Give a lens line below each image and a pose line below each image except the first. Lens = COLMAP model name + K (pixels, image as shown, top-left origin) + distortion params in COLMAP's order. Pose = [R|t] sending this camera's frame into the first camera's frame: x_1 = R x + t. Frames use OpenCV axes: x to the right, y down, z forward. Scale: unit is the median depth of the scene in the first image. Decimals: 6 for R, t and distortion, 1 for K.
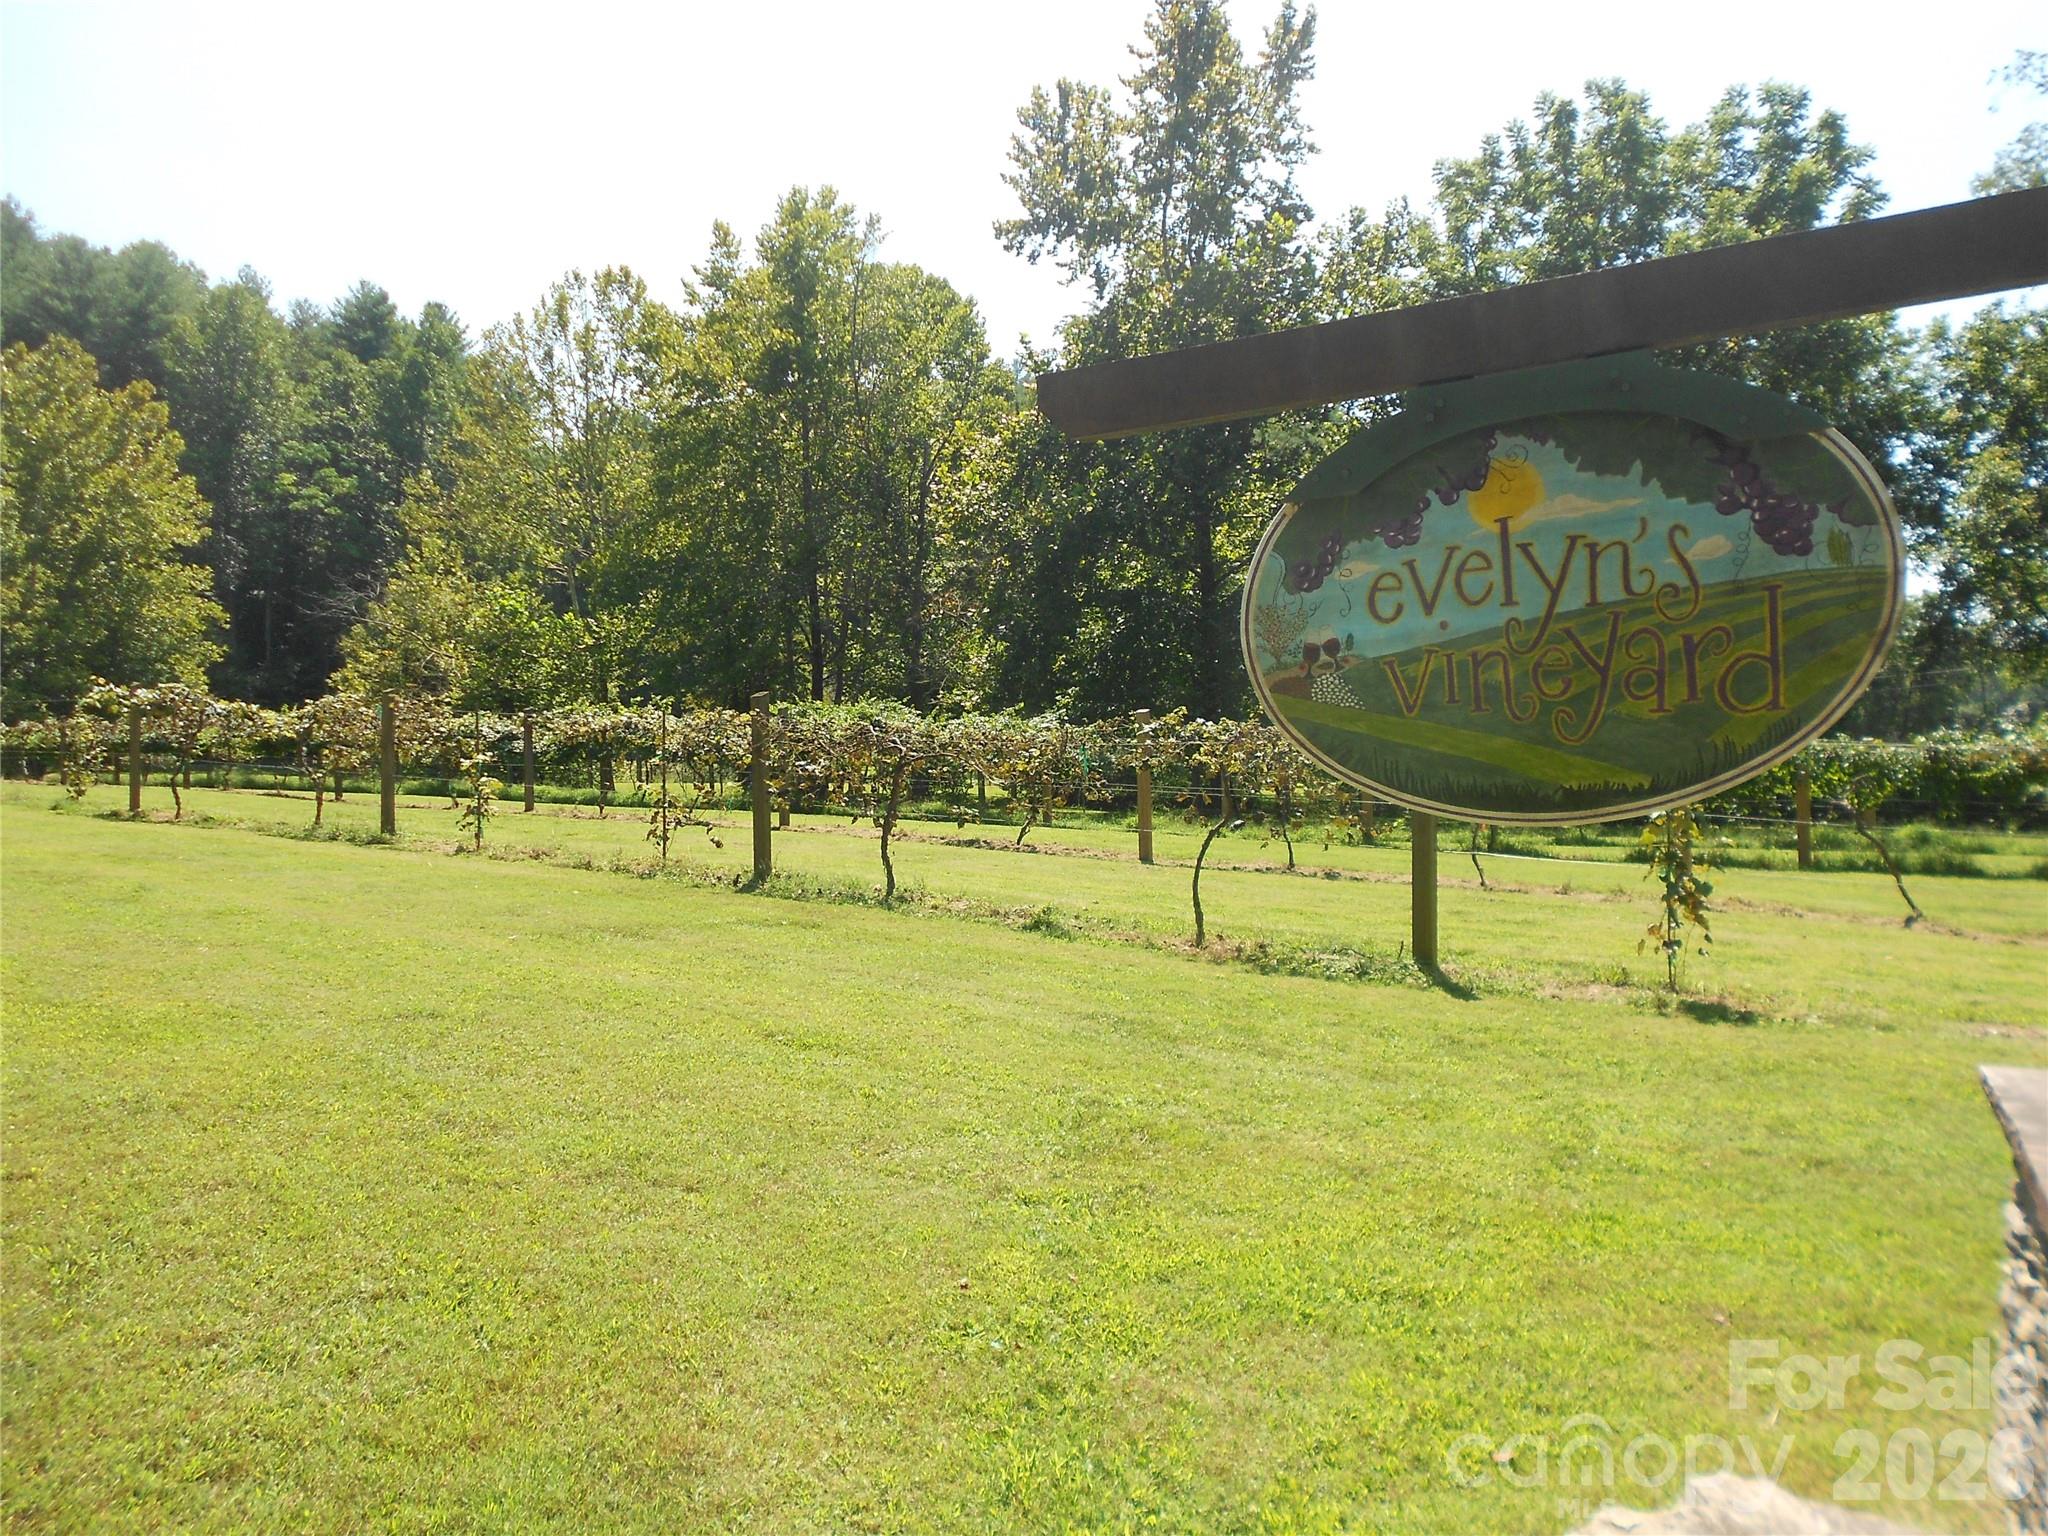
lens RADIAL K [[1584.7, 0, 1021.3], [0, 1584.7, 772.7], [0, 0, 1]] dist [-0.007248, -0.064523]
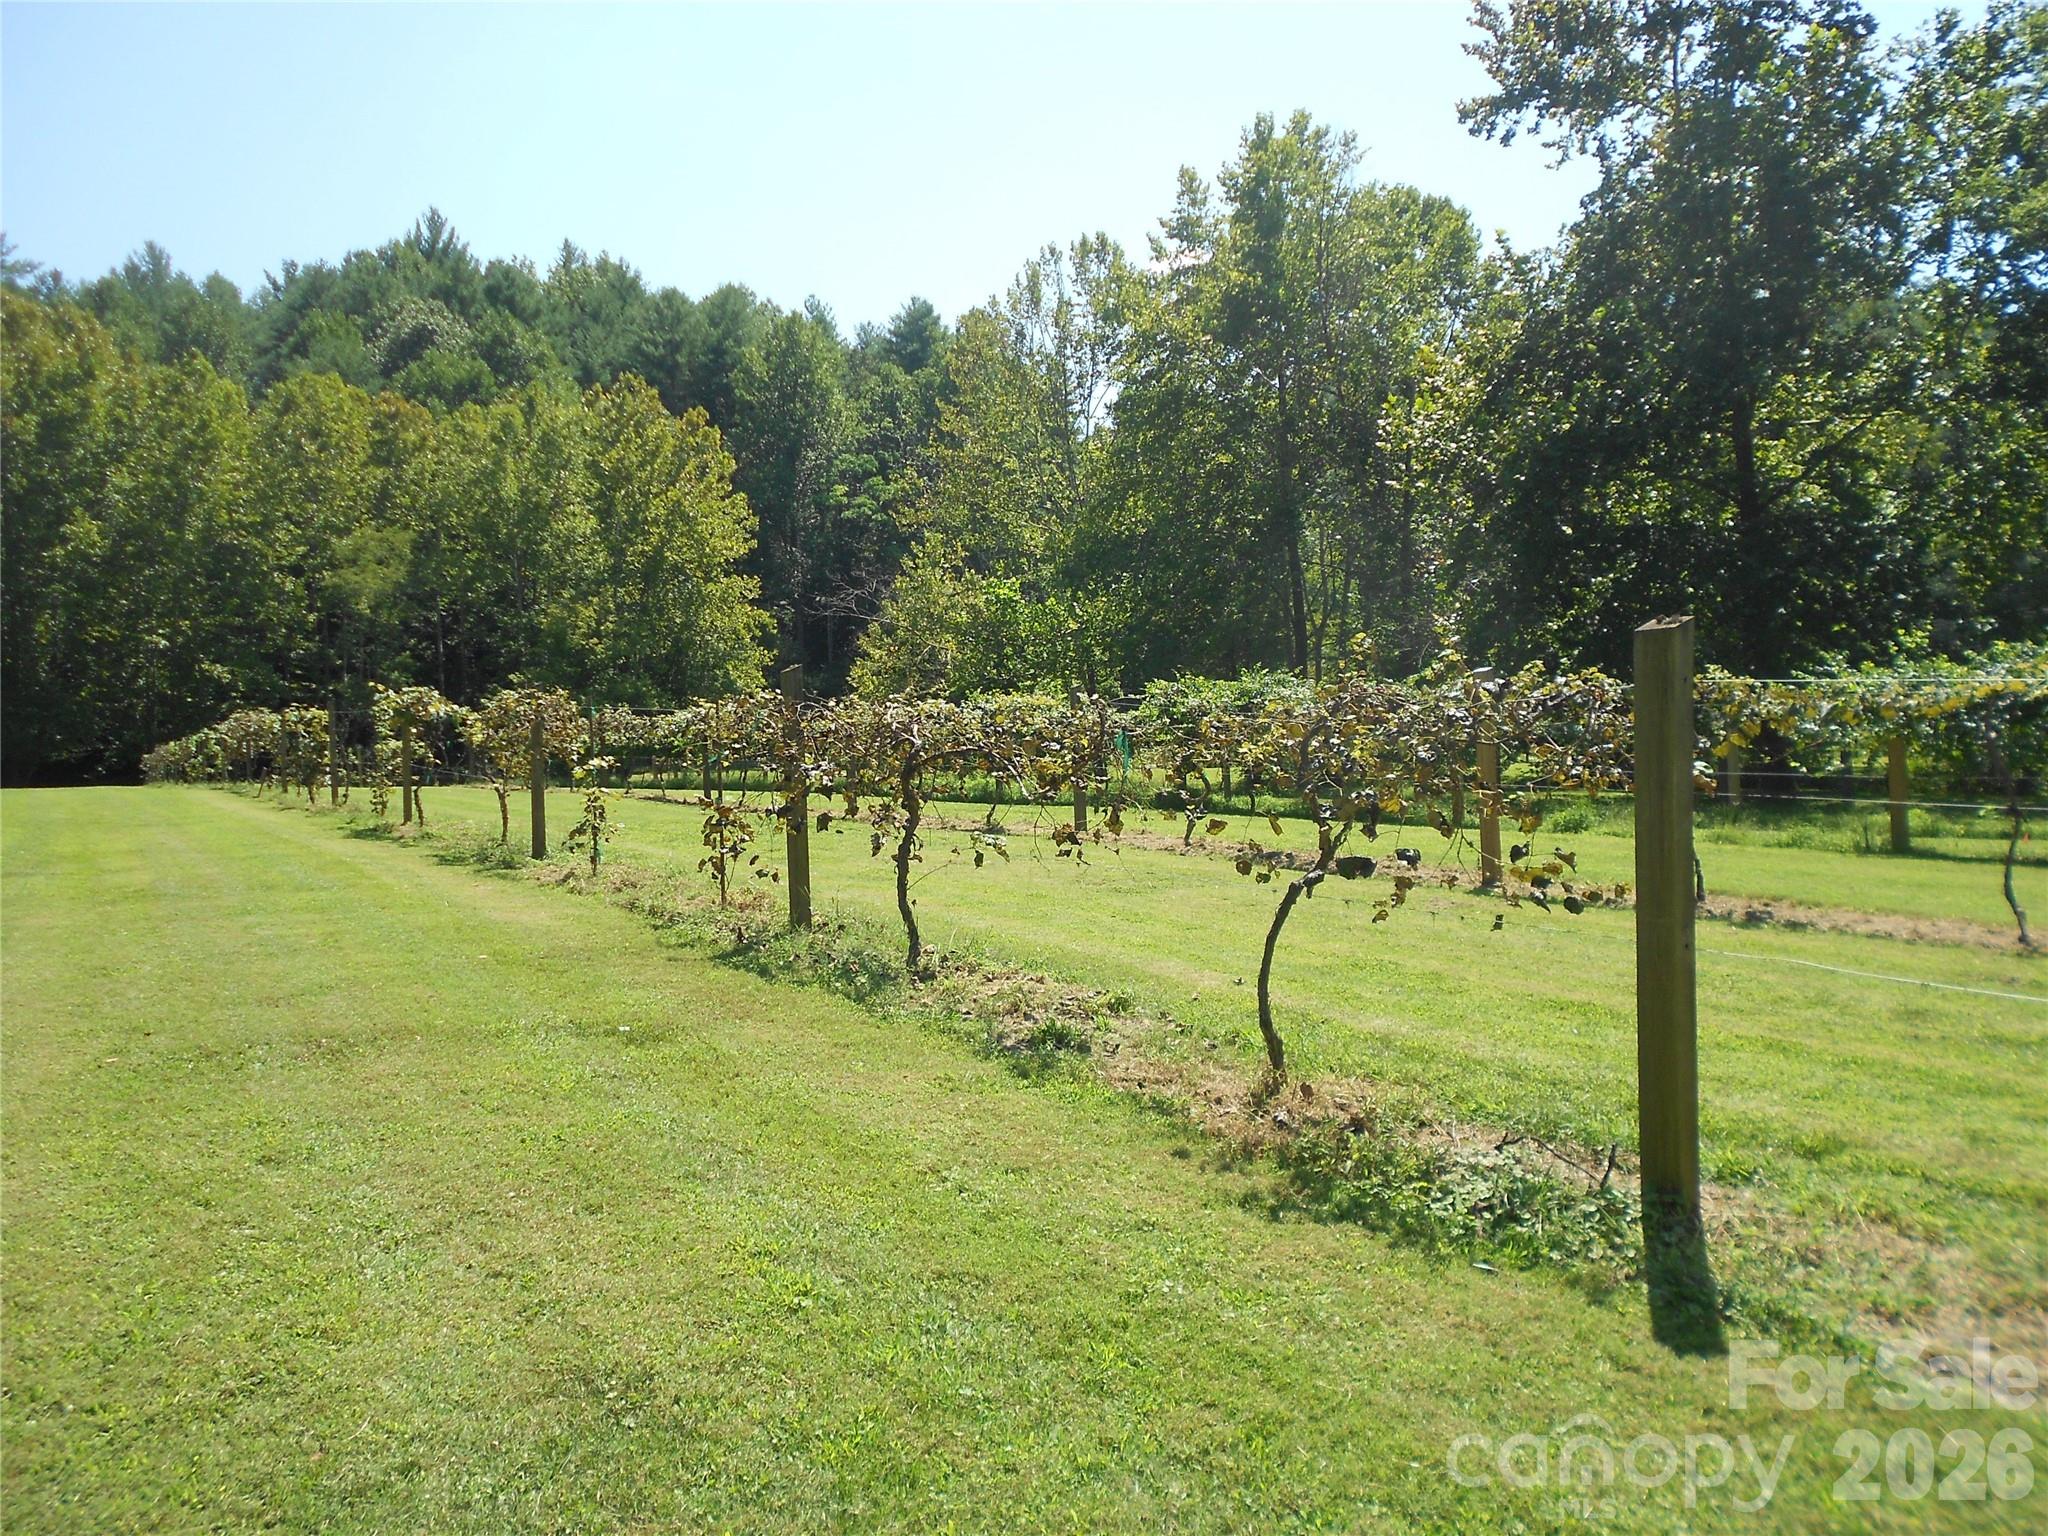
lens RADIAL K [[1560.2, 0, 1024.5], [0, 1560.2, 775.6], [0, 0, 1]] dist [-0.027047, -0.000877]
pose [[0.929778, -0.019985, -0.367577, 0.047042], [0.025186, 0.999639, 0.009358, -0.001498], [0.367257, -0.017958, 0.929946, 0.099381]]
